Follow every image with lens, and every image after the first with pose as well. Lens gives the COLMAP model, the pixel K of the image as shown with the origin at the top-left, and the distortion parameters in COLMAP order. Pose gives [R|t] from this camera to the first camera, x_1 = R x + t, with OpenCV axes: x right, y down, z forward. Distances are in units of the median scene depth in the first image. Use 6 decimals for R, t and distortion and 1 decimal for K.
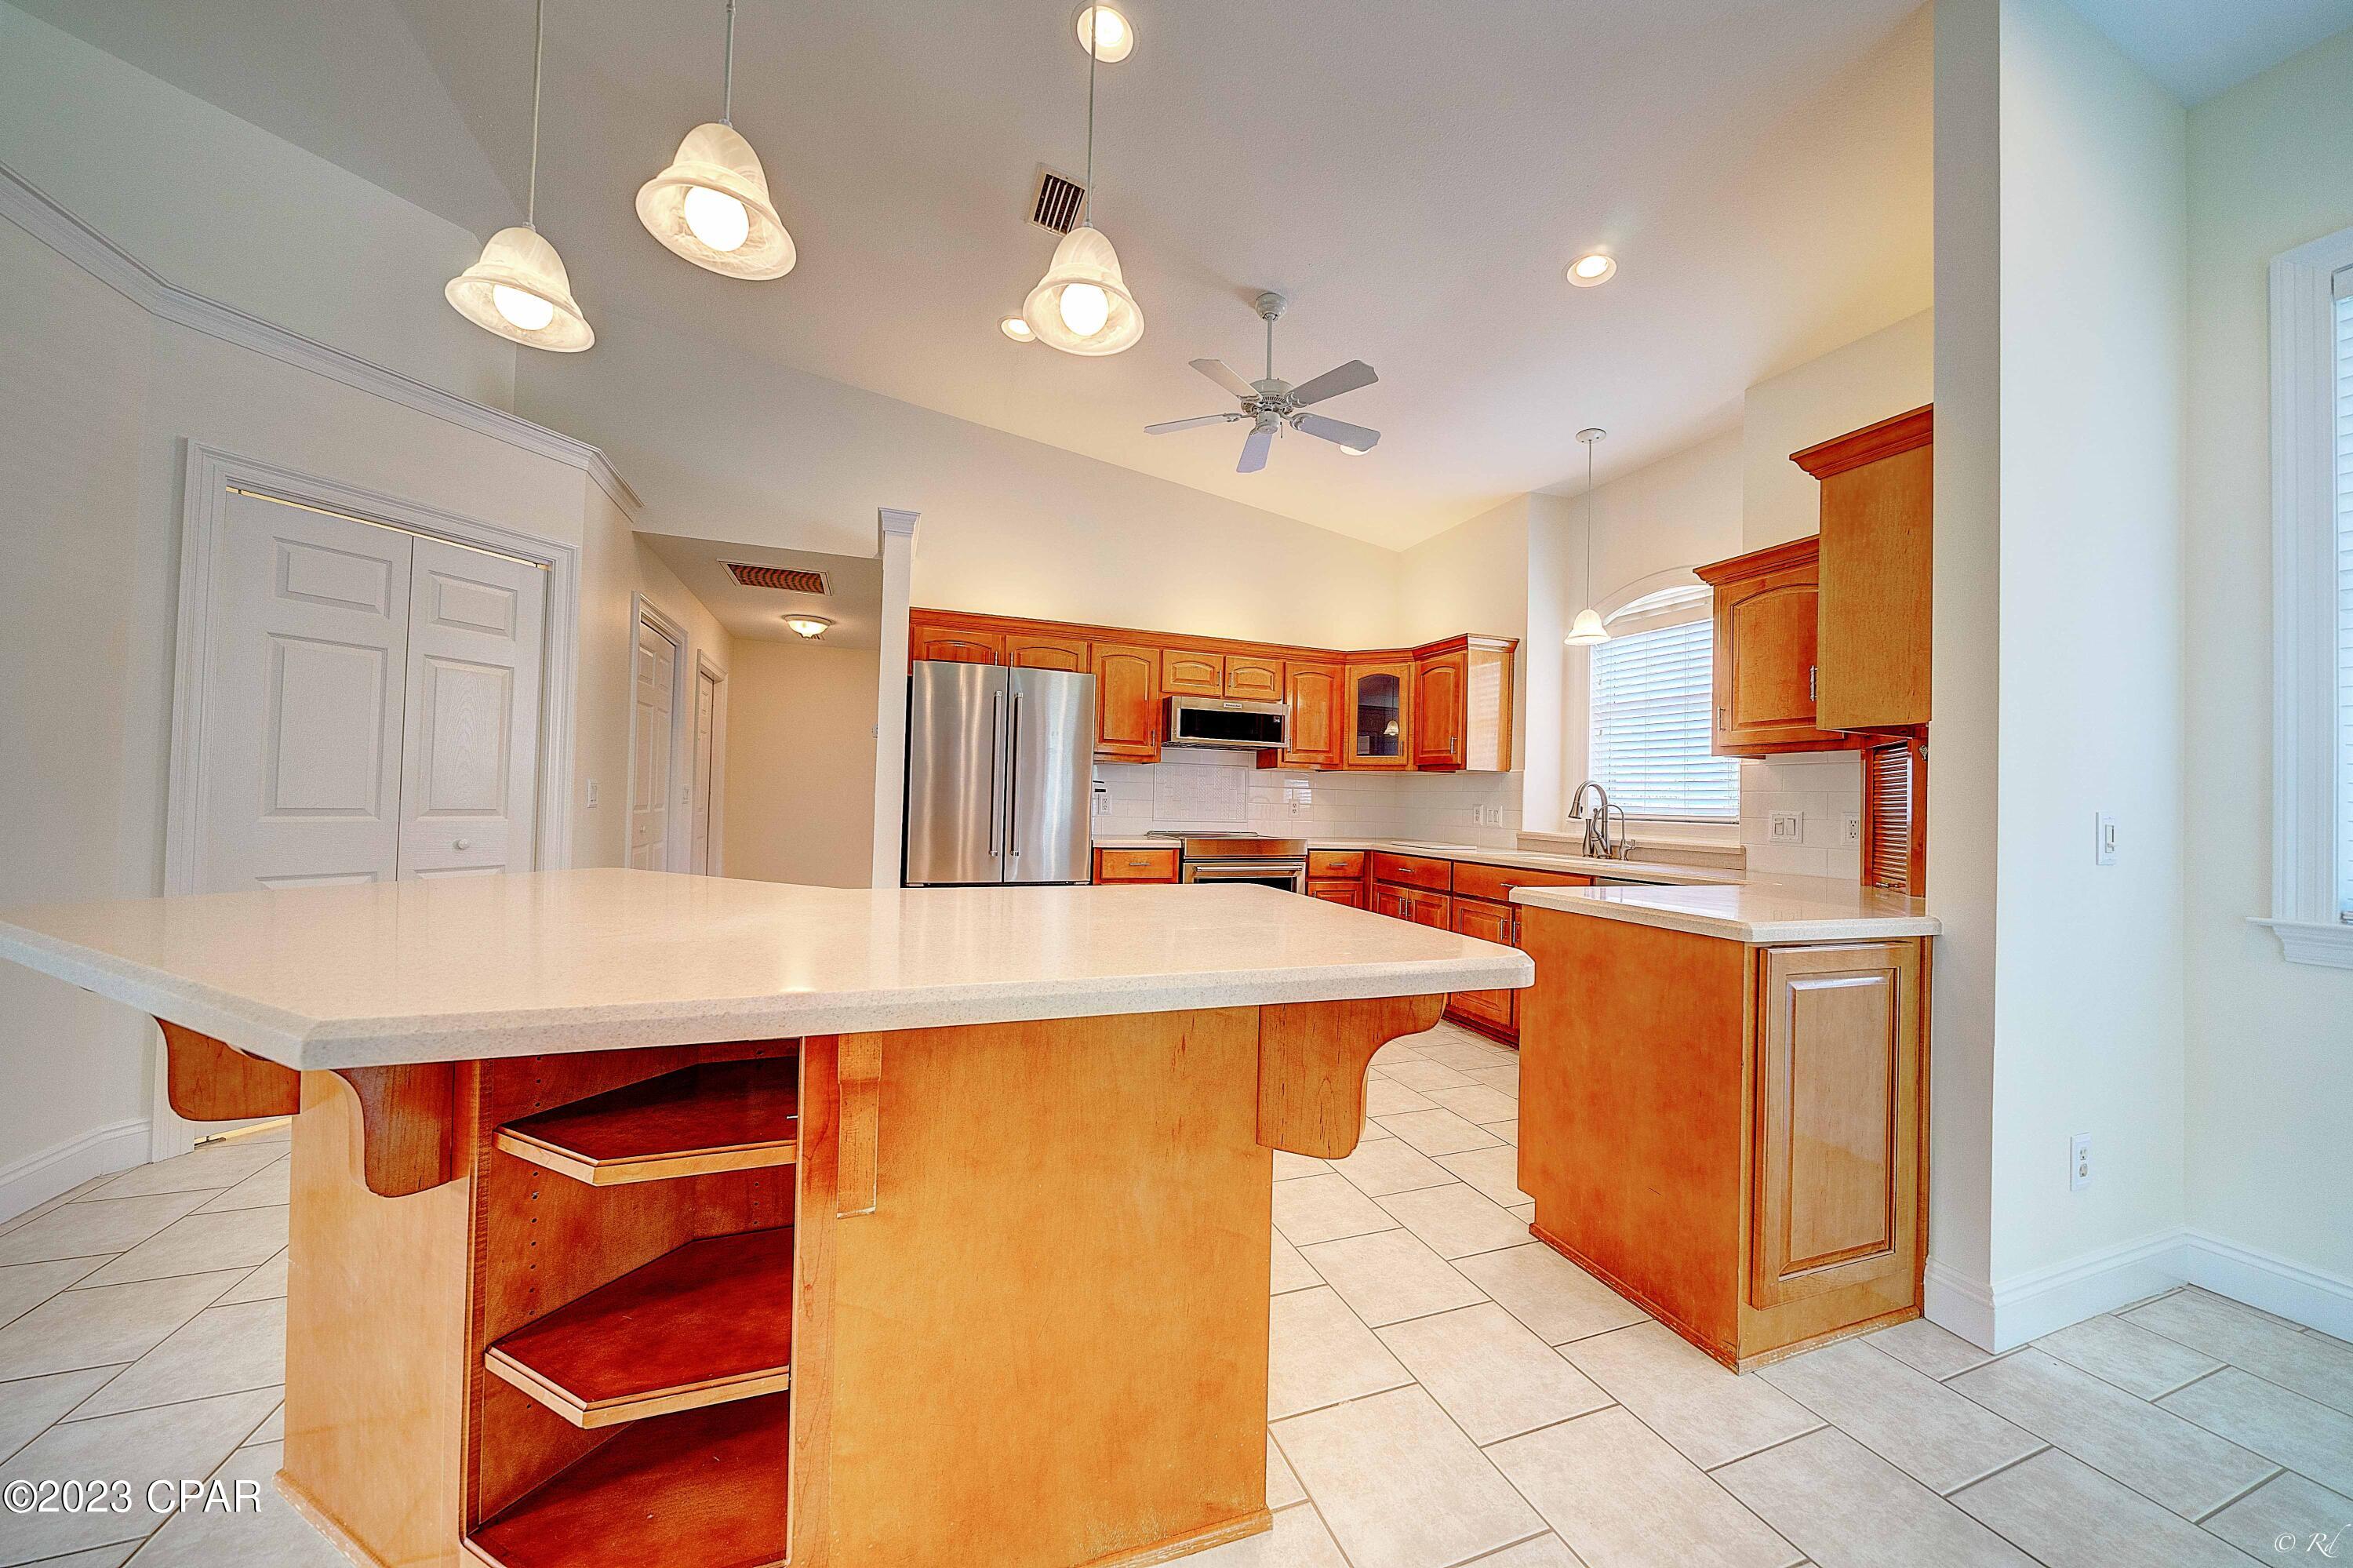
lens RADIAL K [[800.7, 0, 1174.9], [0, 800.7, 784.3], [0, 0, 1]] dist [-0.006338, -0.000041]
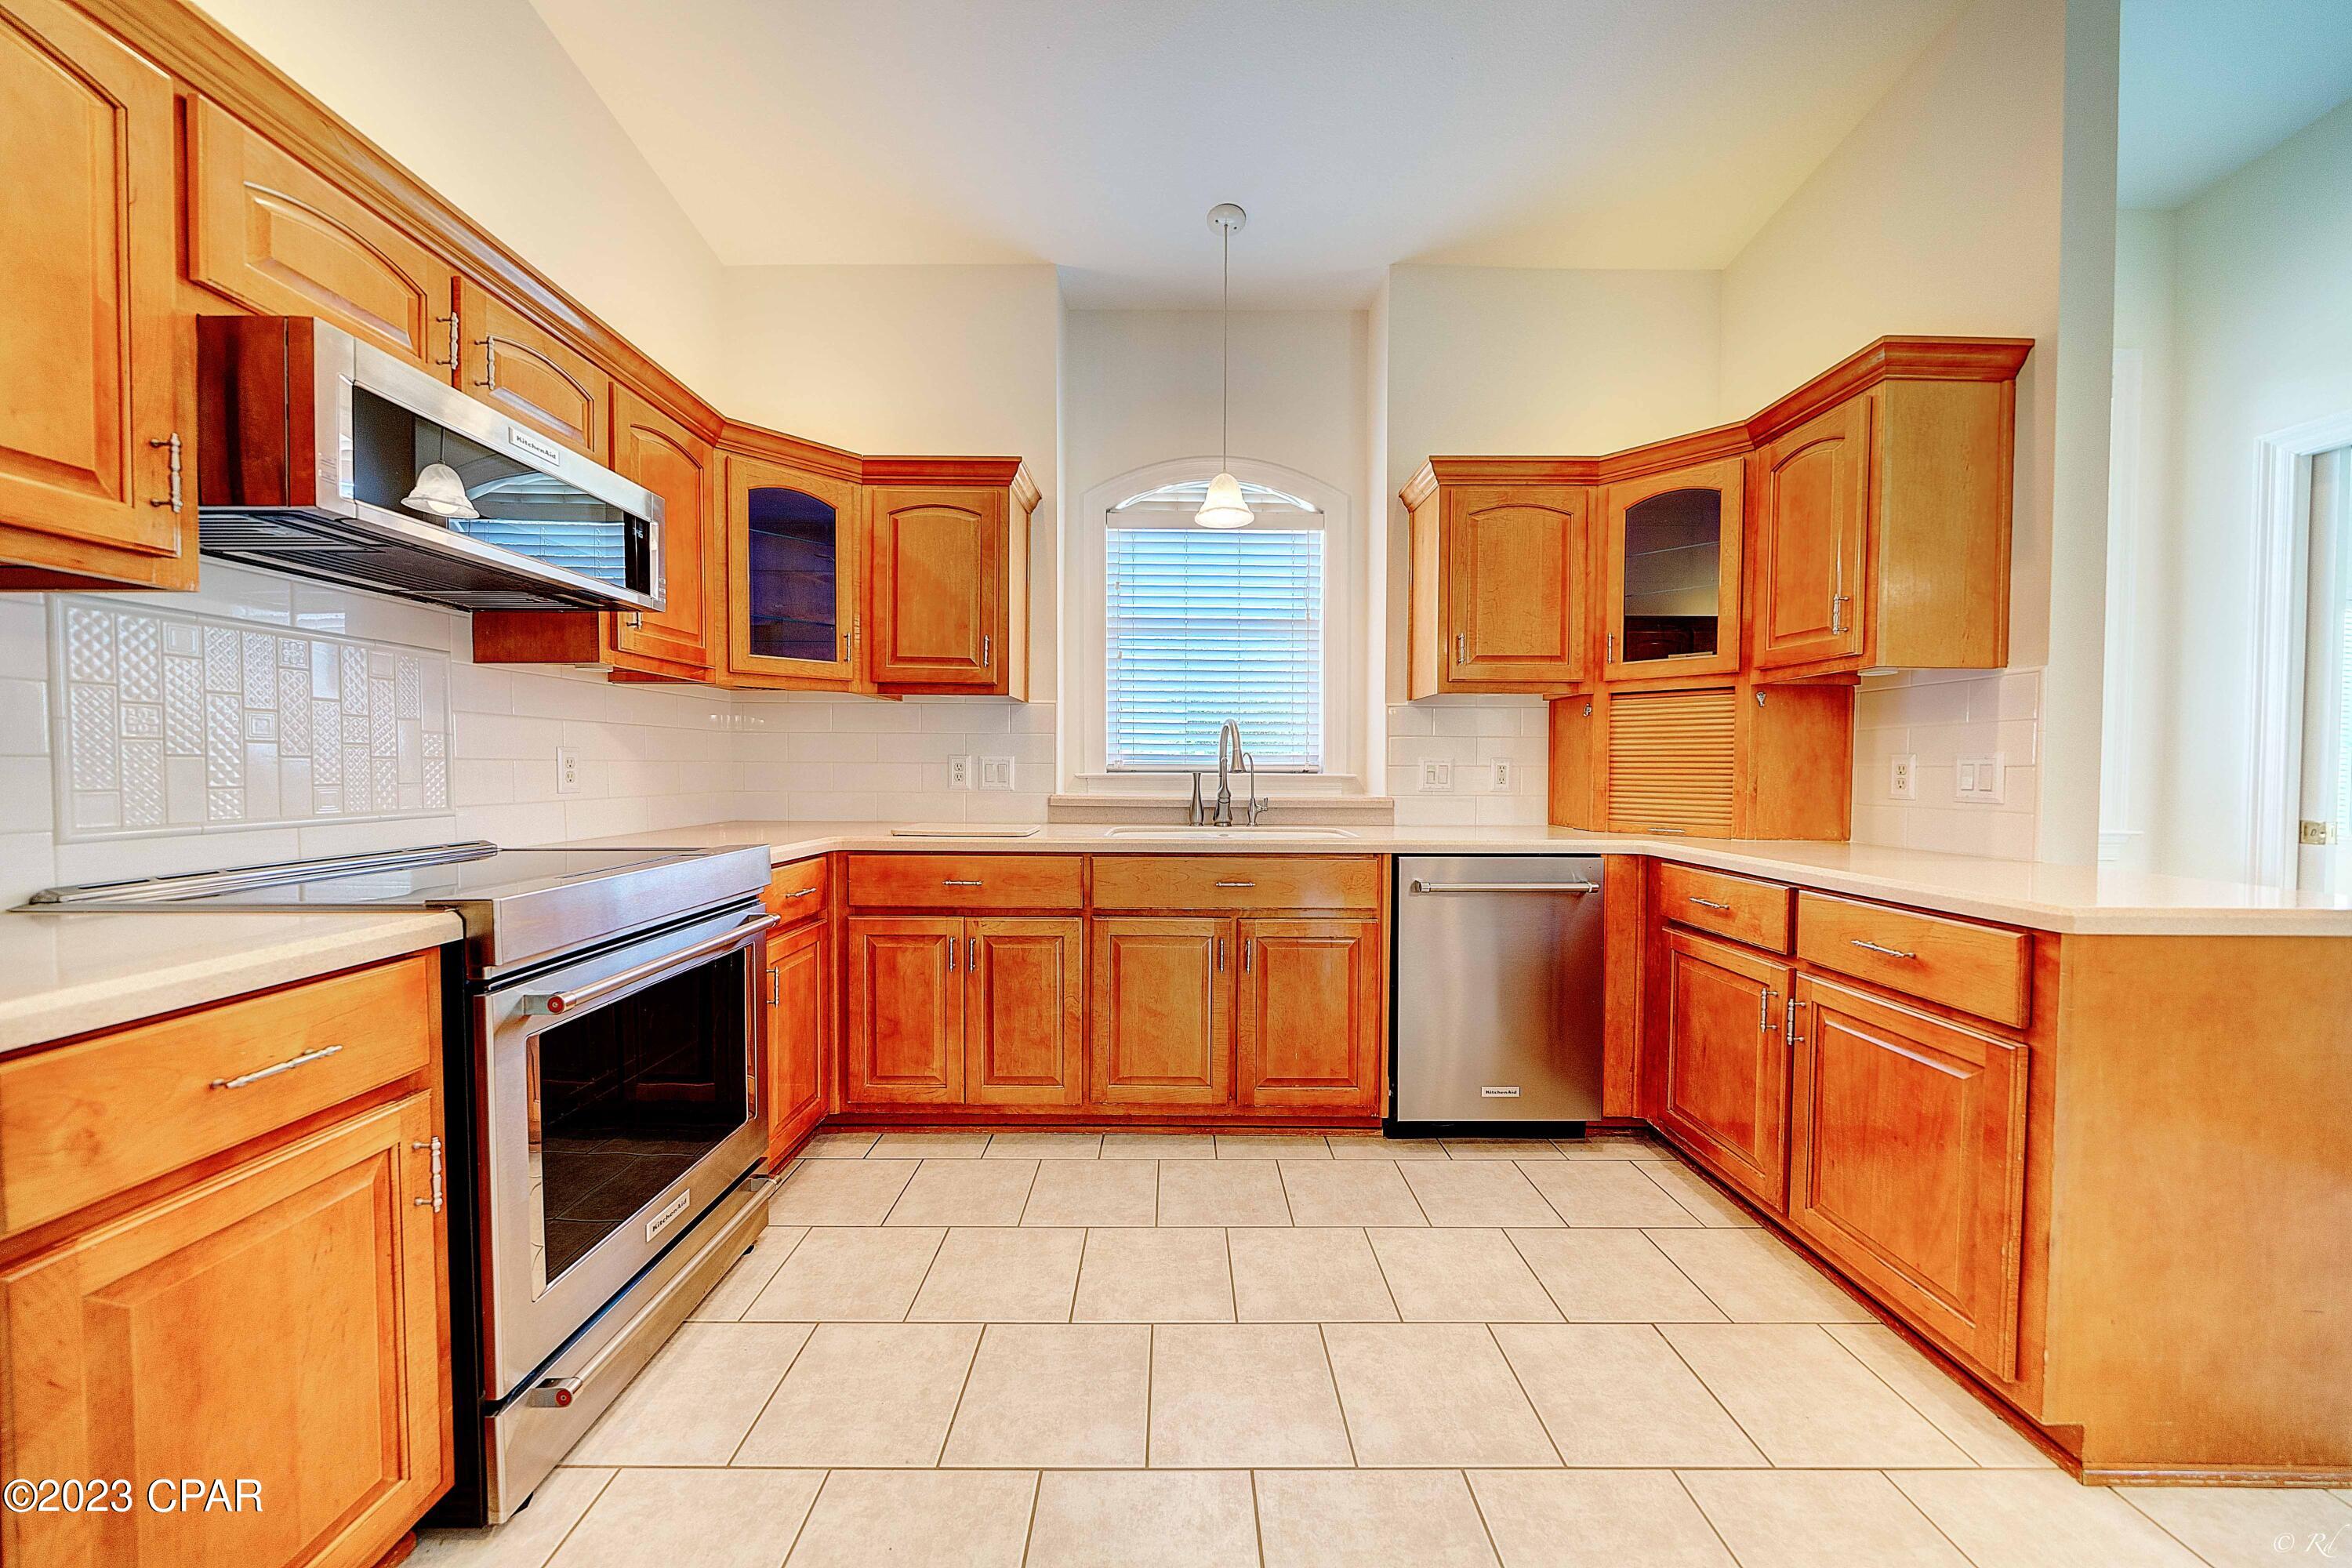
lens RADIAL K [[800.4, 0, 1174.4], [0, 800.4, 784.3], [0, 0, 1]] dist [-0.006338, -0.000041]
pose [[0.344300, -0.047231, 0.937671, -0.146350], [-0.015784, 0.998301, 0.056081, 0.012160], [-0.938727, -0.034109, 0.342969, 0.694809]]
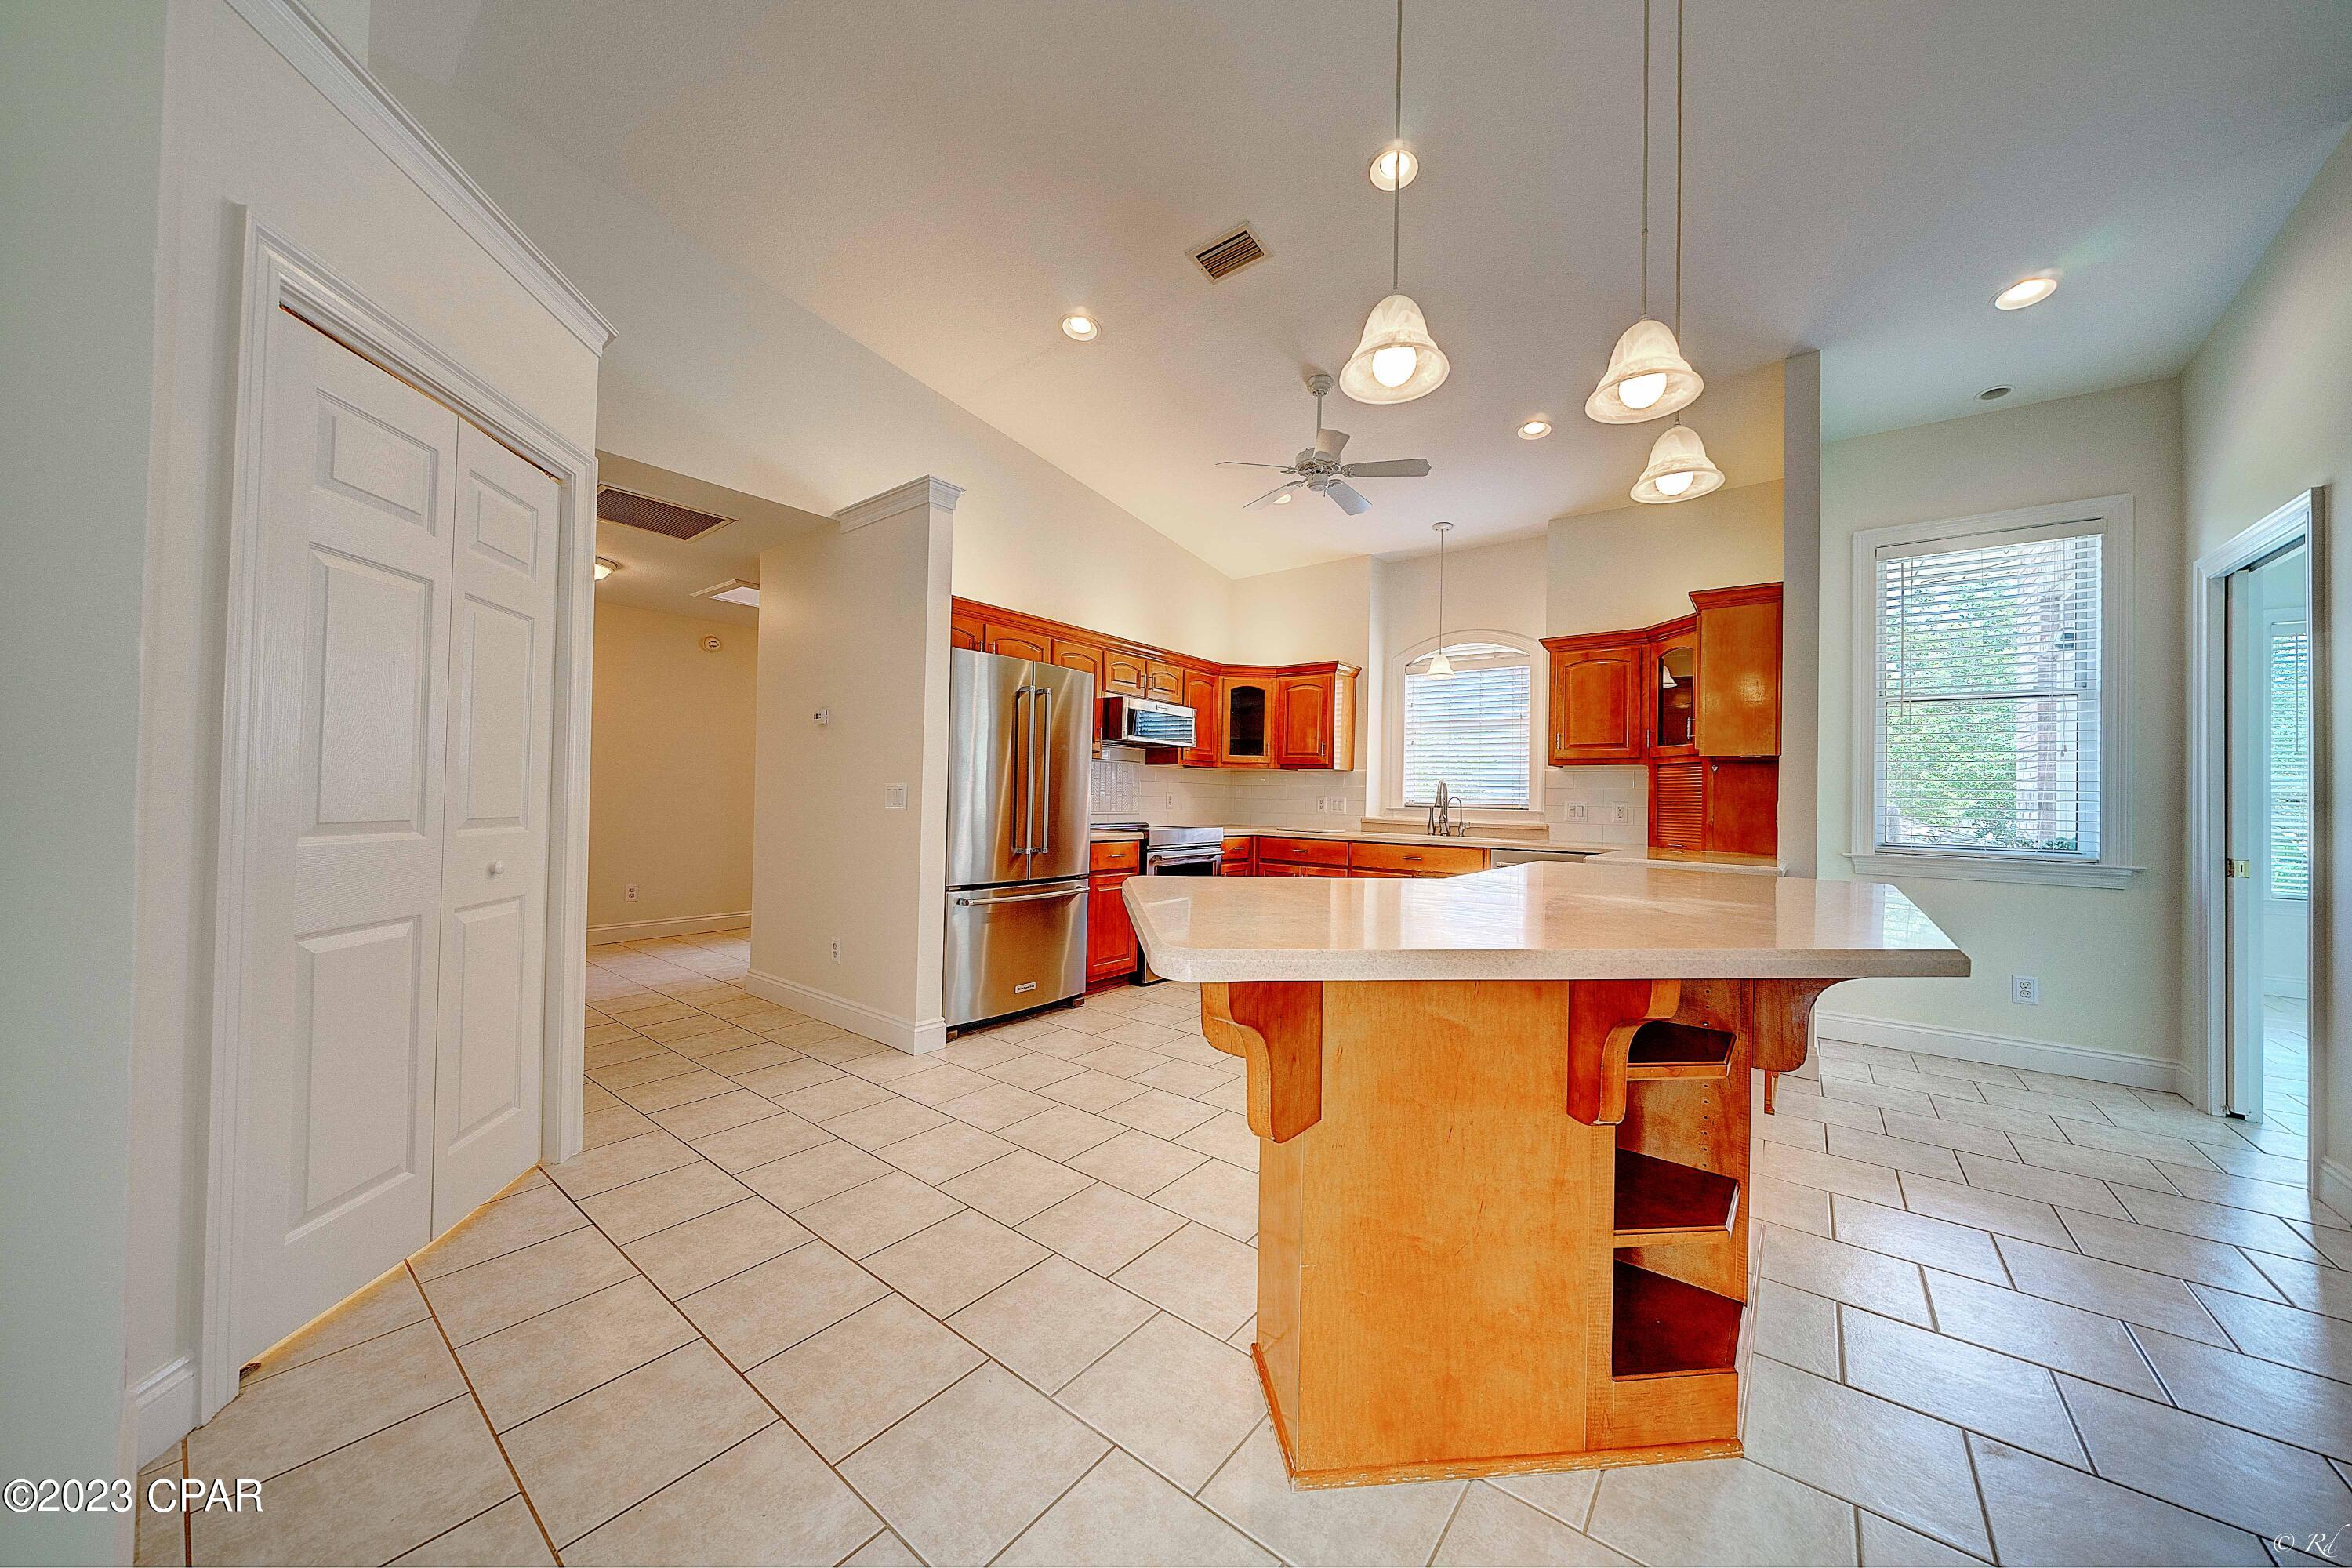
lens RADIAL K [[800.4, 0, 1174.4], [0, 800.4, 784.3], [0, 0, 1]] dist [-0.006338, -0.000041]
pose [[0.849587, 0.001497, 0.527446, -0.518376], [-0.010814, 0.999835, 0.014581, -0.010160], [-0.527338, -0.018091, 0.849463, 0.064221]]
